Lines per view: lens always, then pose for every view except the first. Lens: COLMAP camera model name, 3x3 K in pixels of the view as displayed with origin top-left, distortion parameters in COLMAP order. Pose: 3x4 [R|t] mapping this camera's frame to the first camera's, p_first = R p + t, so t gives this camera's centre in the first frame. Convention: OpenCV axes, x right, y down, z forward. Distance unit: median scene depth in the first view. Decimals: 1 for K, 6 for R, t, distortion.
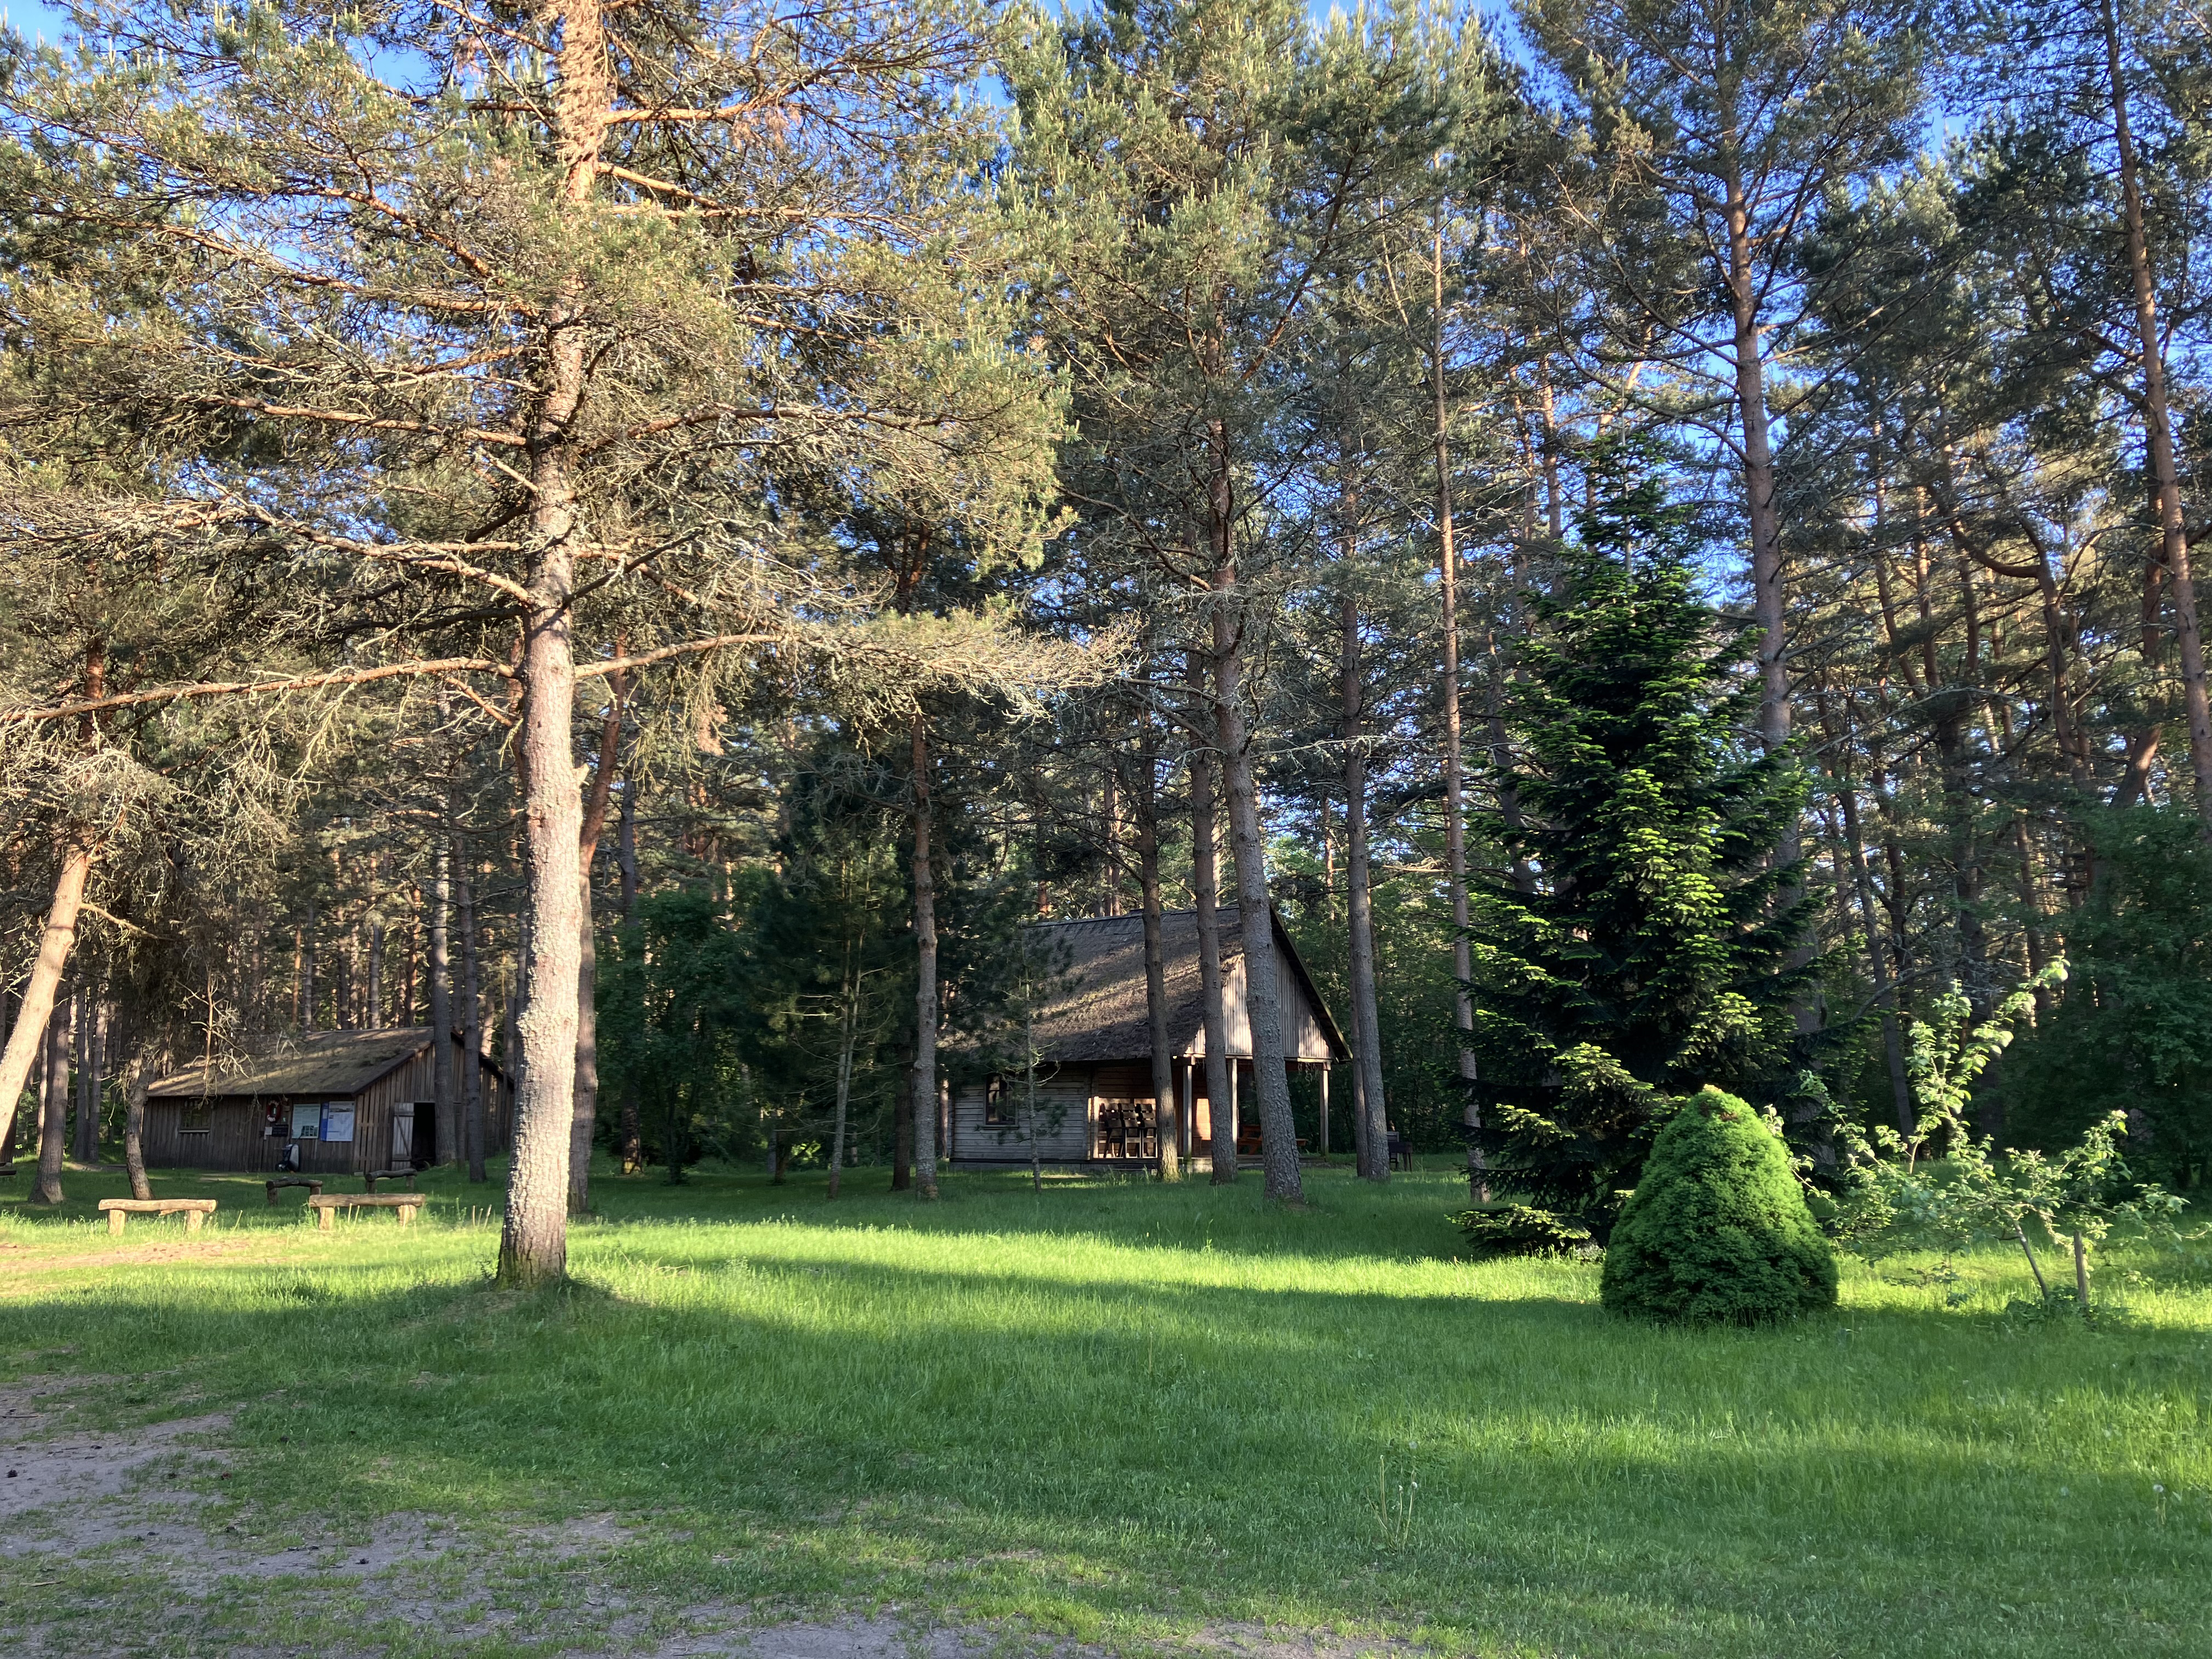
lens RADIAL K [[1798.4, 0, 1105.7], [0, 1798.4, 808.3], [0, 0, 1]] dist [0.026546, 0.019649]
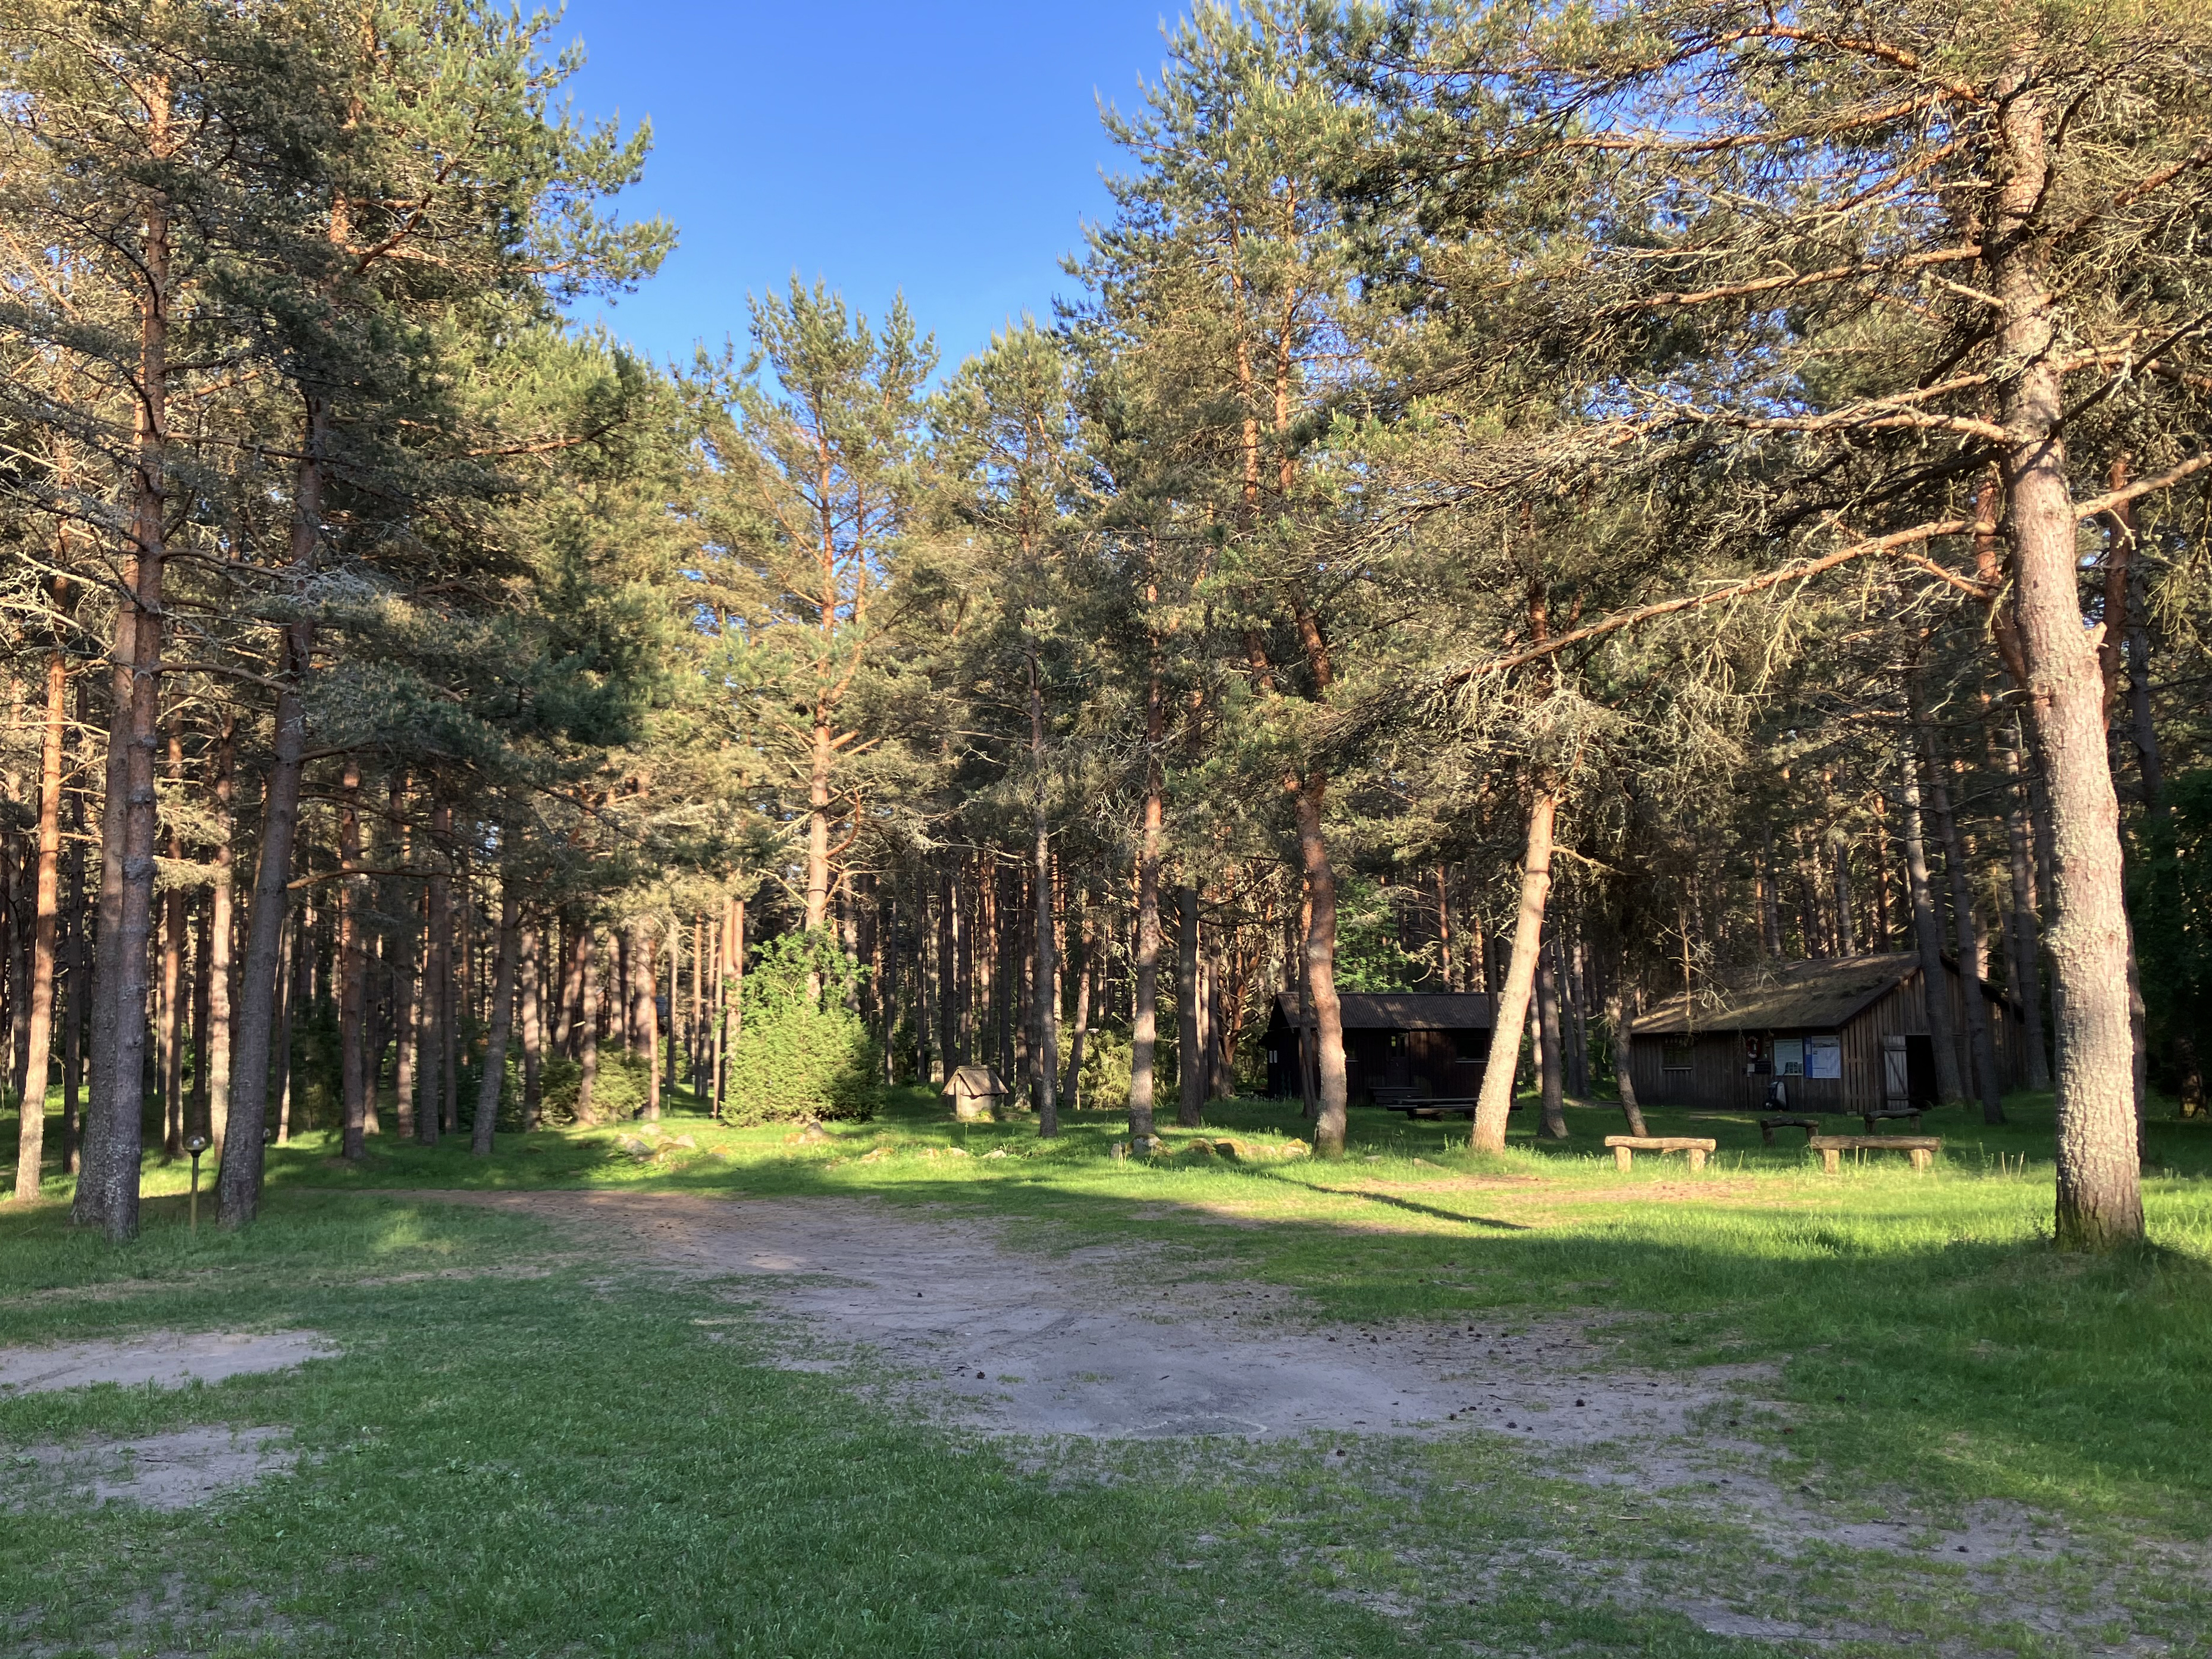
lens RADIAL K [[1798.3, 0, 1105.7], [0, 1798.3, 808.3], [0, 0, 1]] dist [0.026546, 0.019649]
pose [[0.765641, -0.104732, -0.634685, -0.120448], [0.128460, 0.991677, -0.008676, 0.008435], [0.630311, -0.074889, 0.772722, 0.071532]]
